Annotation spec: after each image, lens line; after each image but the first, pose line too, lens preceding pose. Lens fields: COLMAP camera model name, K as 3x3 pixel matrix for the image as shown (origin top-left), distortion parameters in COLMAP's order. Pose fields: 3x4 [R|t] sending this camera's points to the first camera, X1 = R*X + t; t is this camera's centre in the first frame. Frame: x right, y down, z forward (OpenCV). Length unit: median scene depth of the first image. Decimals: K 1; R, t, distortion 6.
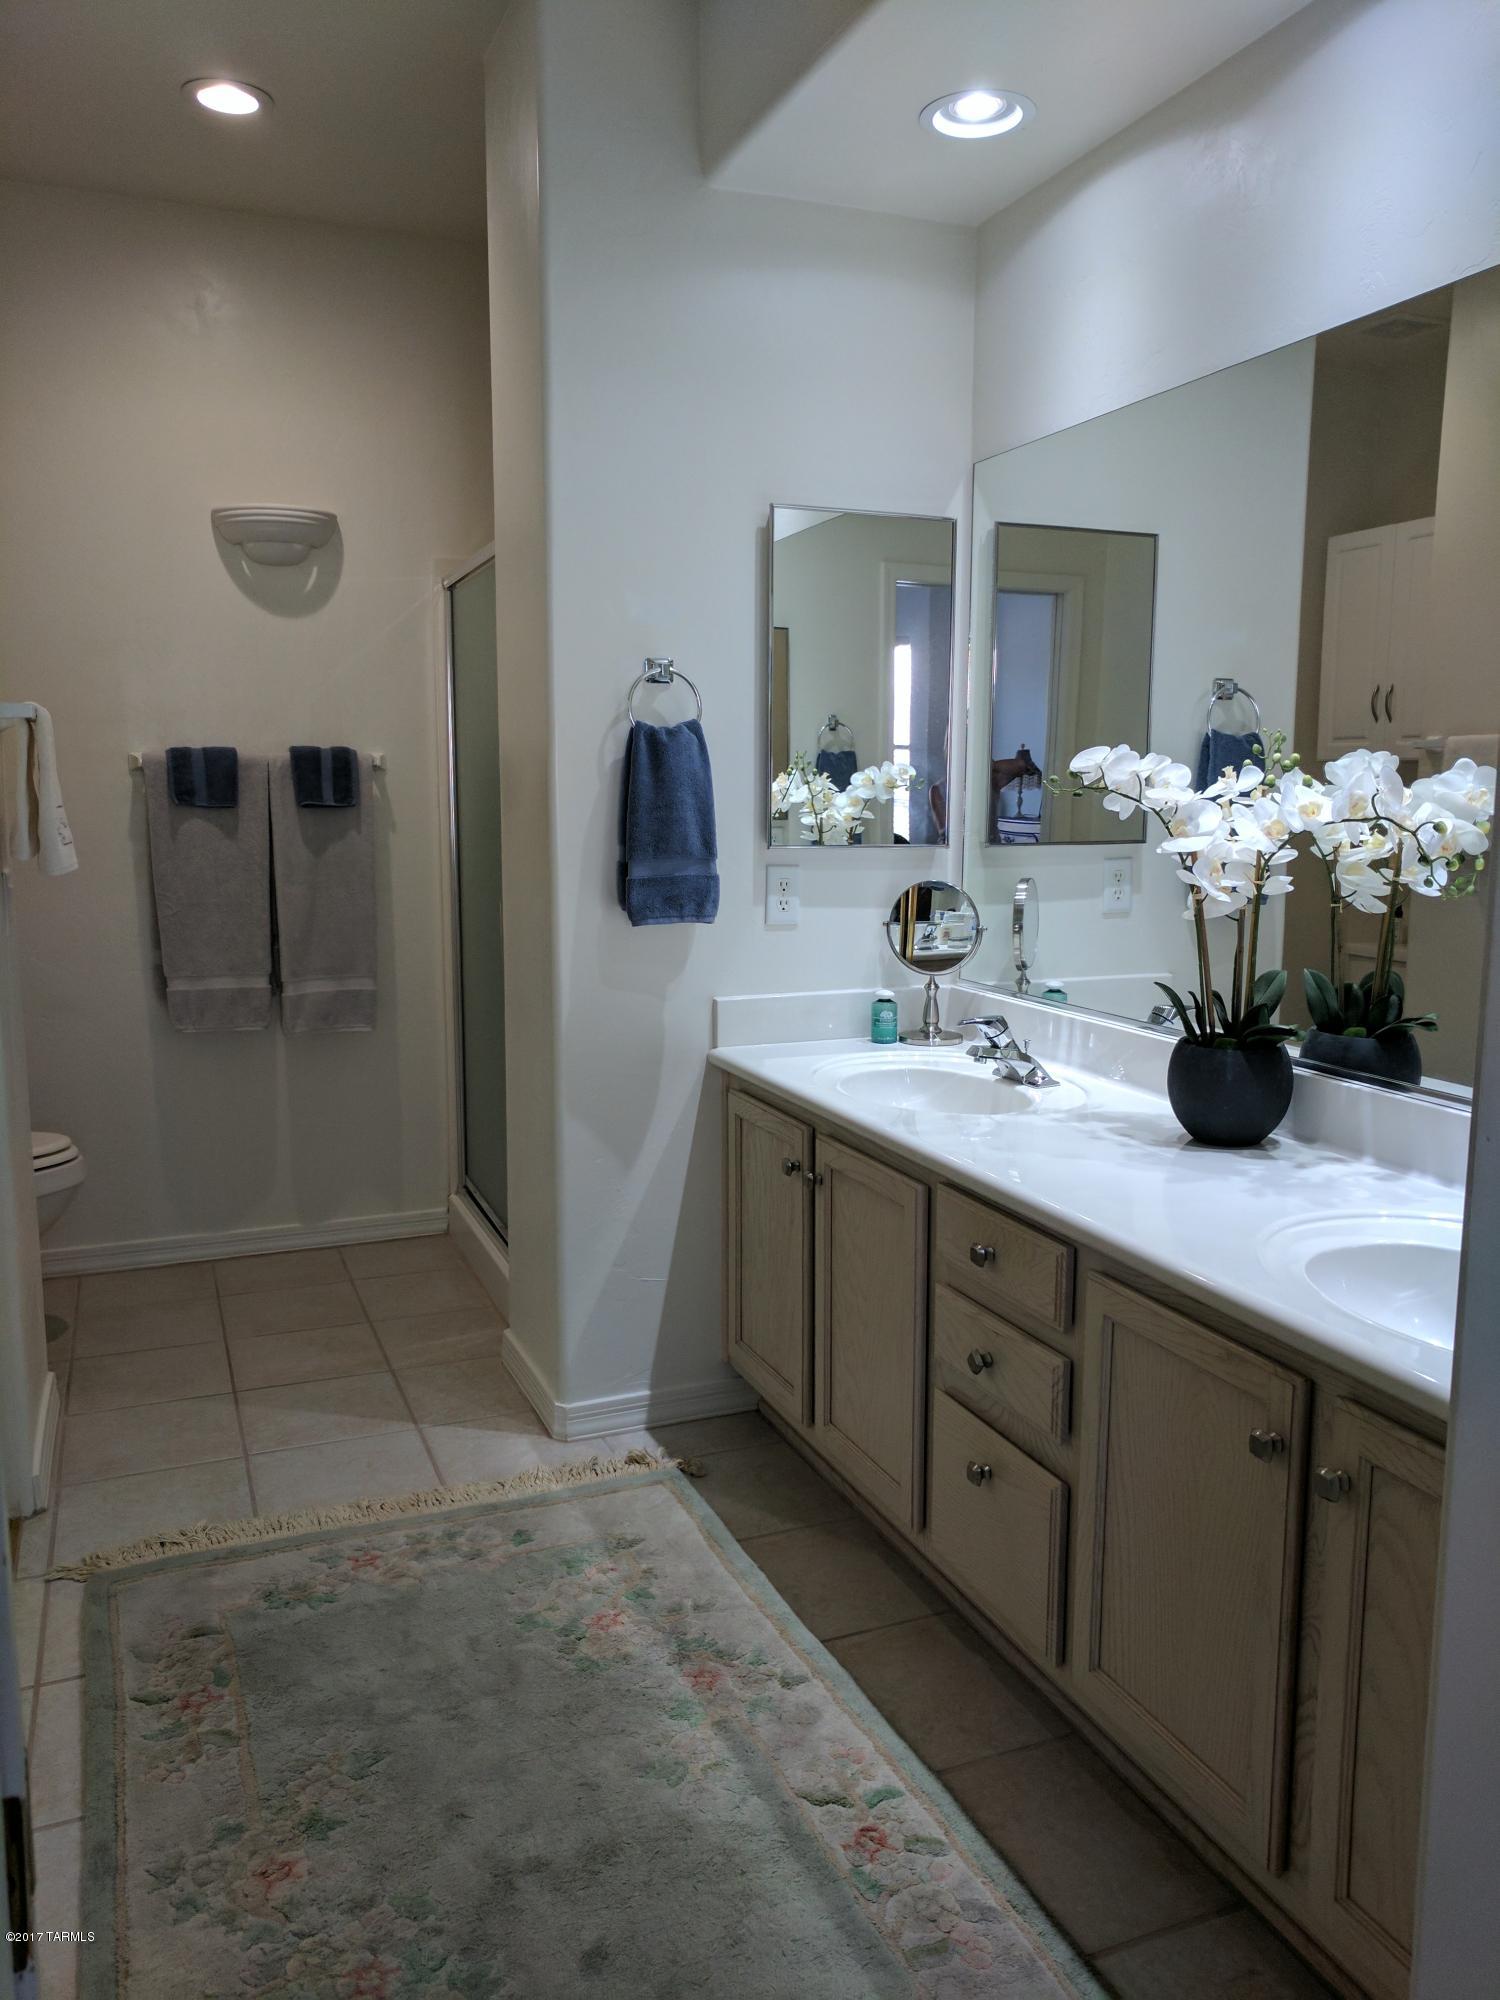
lens RADIAL K [[1517.9, 0, 739.6], [0, 1517.9, 998.3], [0, 0, 1]] dist [-0.001671, 0.020505]
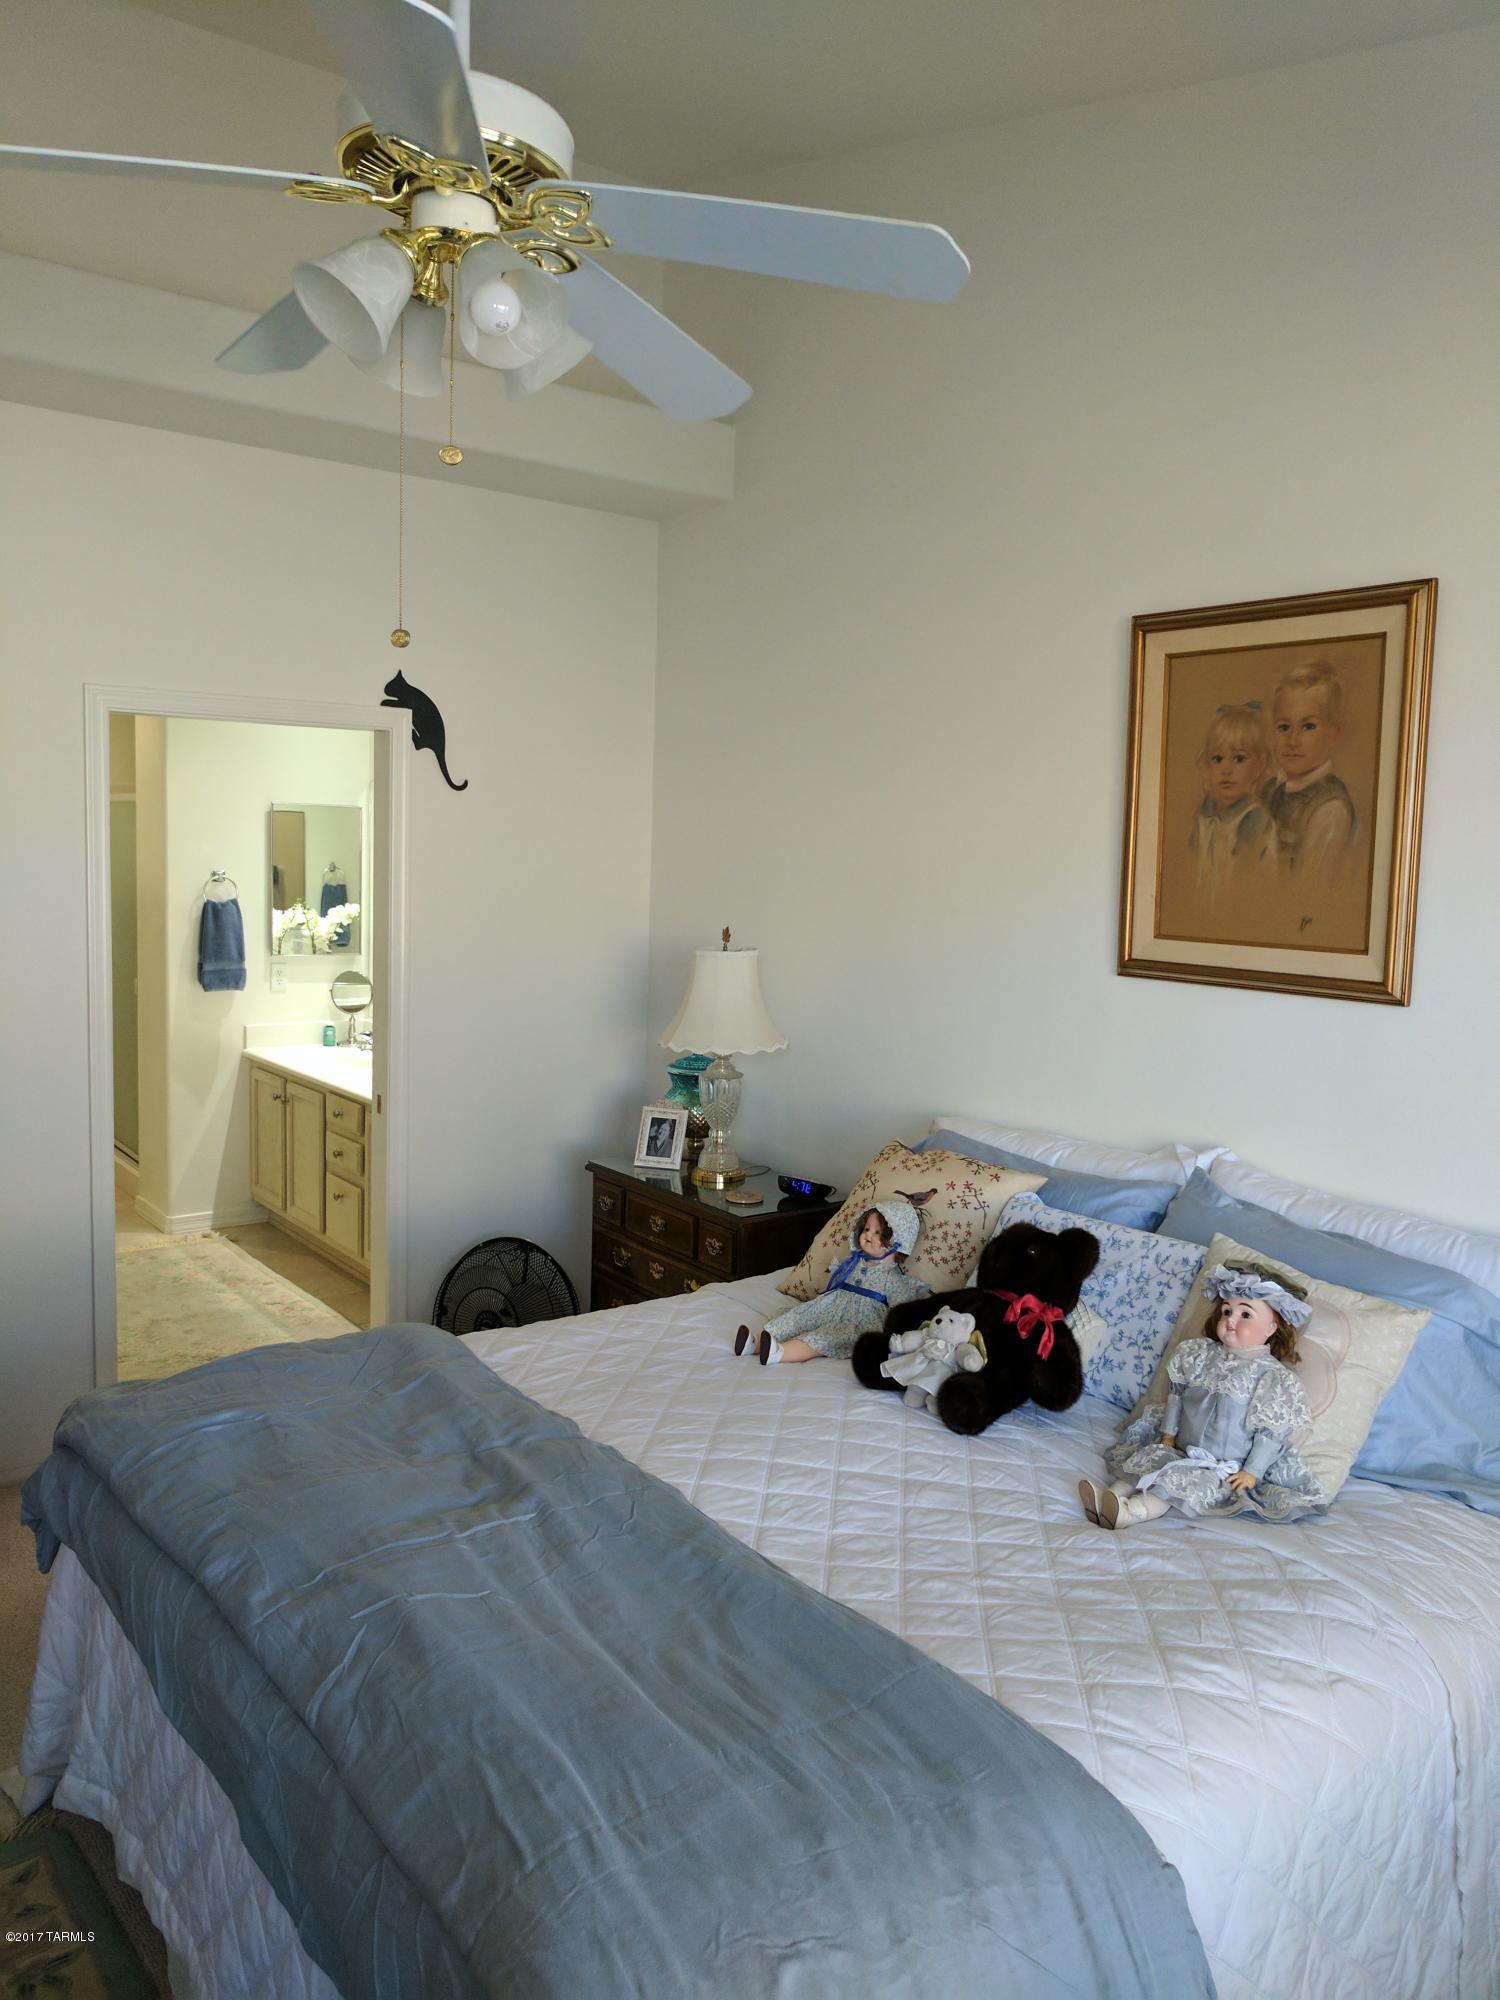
lens RADIAL K [[1512.4, 0, 722.9], [0, 1512.4, 1008.9], [0, 0, 1]] dist [0.006422, 0.004362]
pose [[0.968358, -0.000986, 0.249563, 0.108580], [0.007810, 0.999622, -0.026357, 0.040525], [-0.249443, 0.027472, 0.968000, -1.303205]]
